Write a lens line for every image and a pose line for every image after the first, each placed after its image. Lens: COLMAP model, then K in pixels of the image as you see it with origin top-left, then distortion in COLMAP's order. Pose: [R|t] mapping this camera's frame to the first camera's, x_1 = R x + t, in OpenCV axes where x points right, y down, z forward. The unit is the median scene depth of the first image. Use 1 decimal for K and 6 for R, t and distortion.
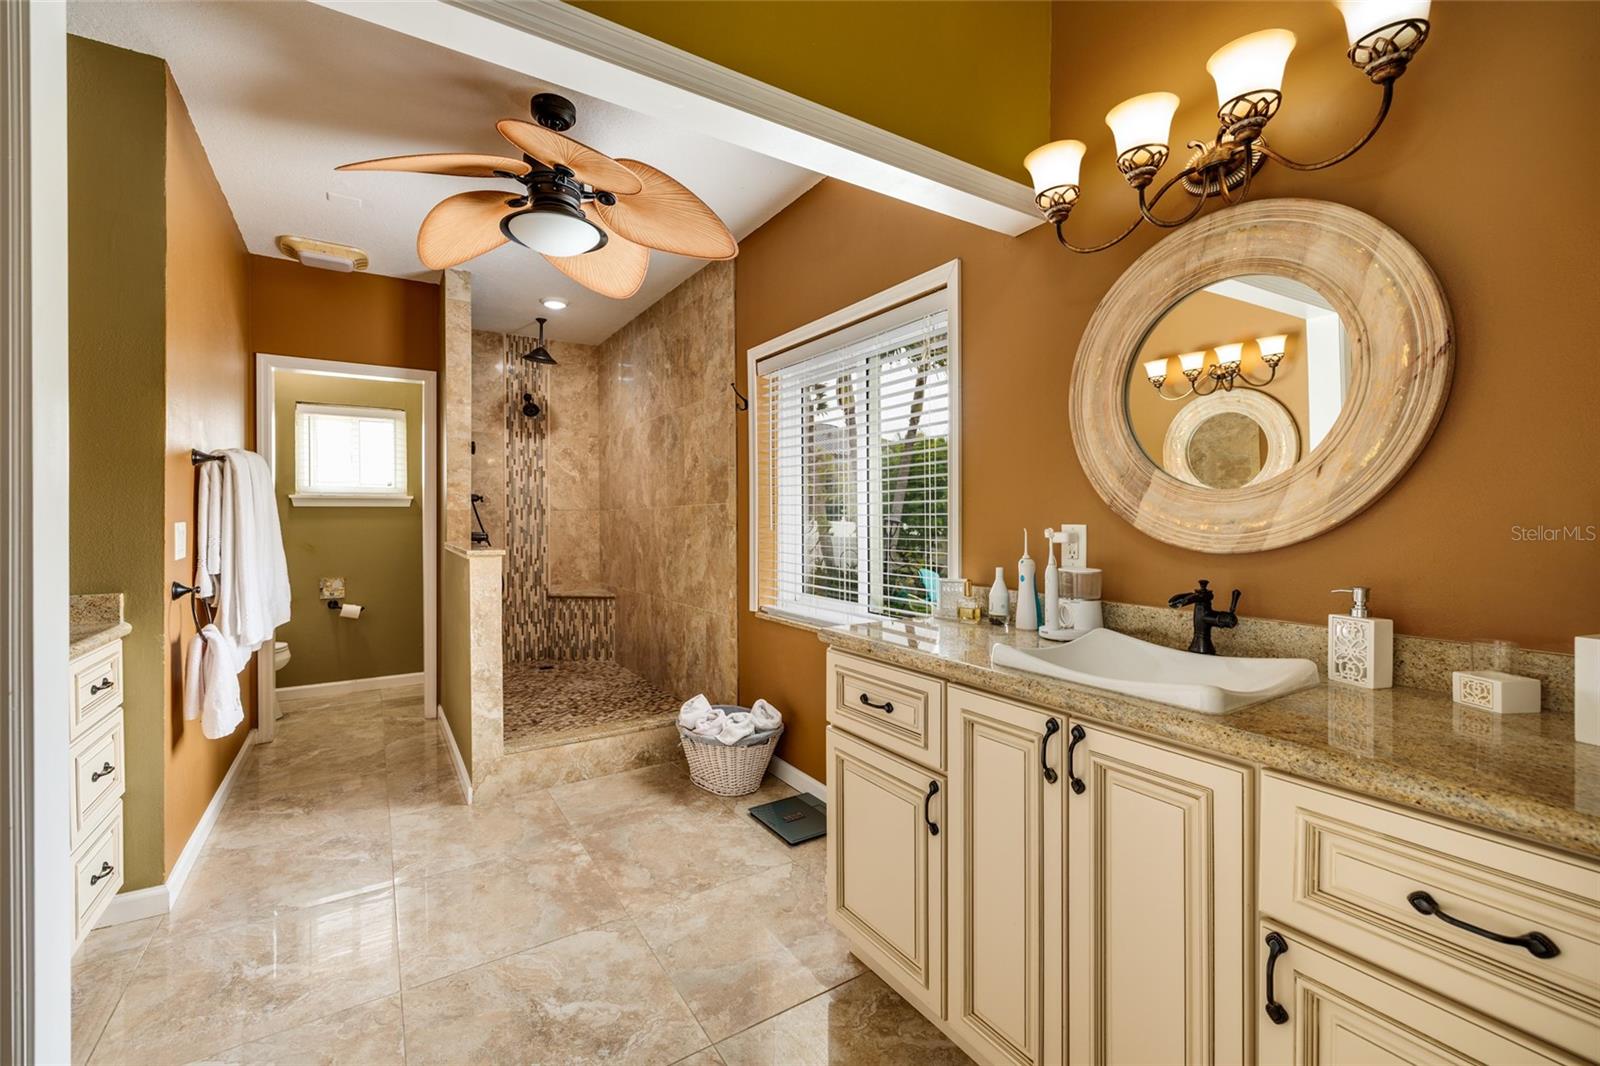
lens RADIAL K [[676.9, 0, 802.2], [0, 676.9, 522.7], [0, 0, 1]] dist [0.000150, -0.000021]
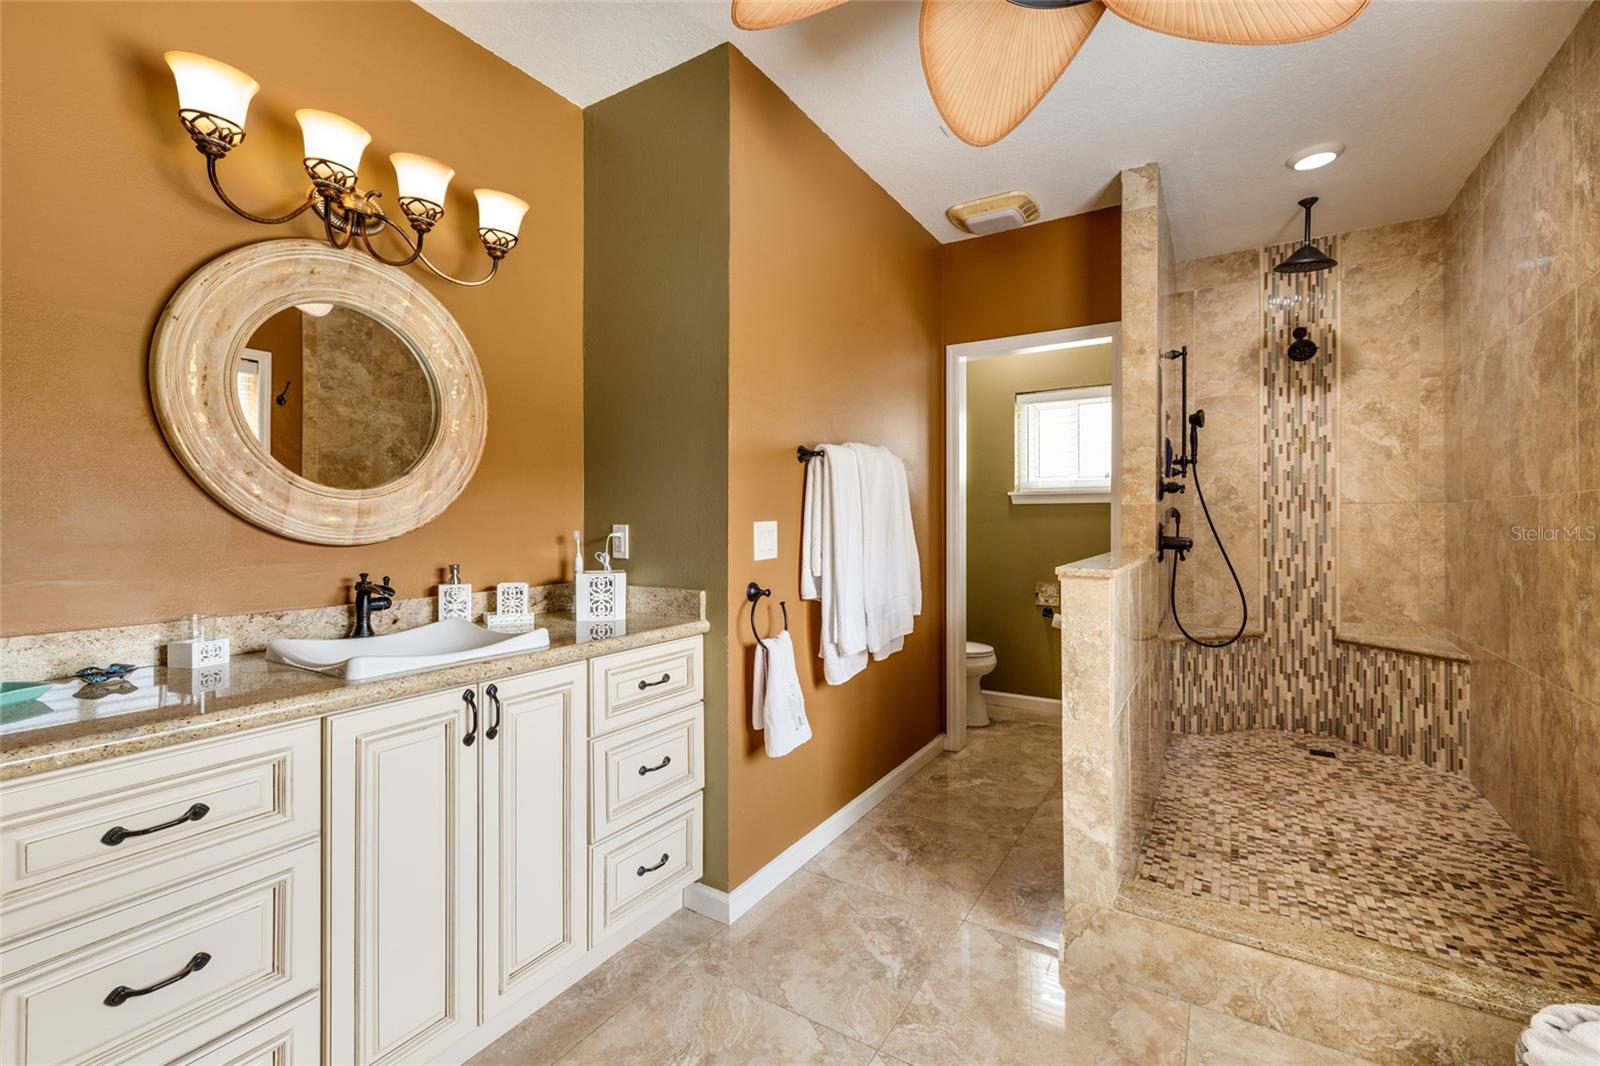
lens RADIAL K [[690.3, 0, 801.8], [0, 690.3, 519.4], [0, 0, 1]] dist [0.003314, 0.000195]
pose [[0.423734, 0.004188, -0.905777, -0.000261], [-0.005208, 0.999984, 0.002187, -0.002757], [0.905772, 0.003791, 0.423749, 0.303236]]
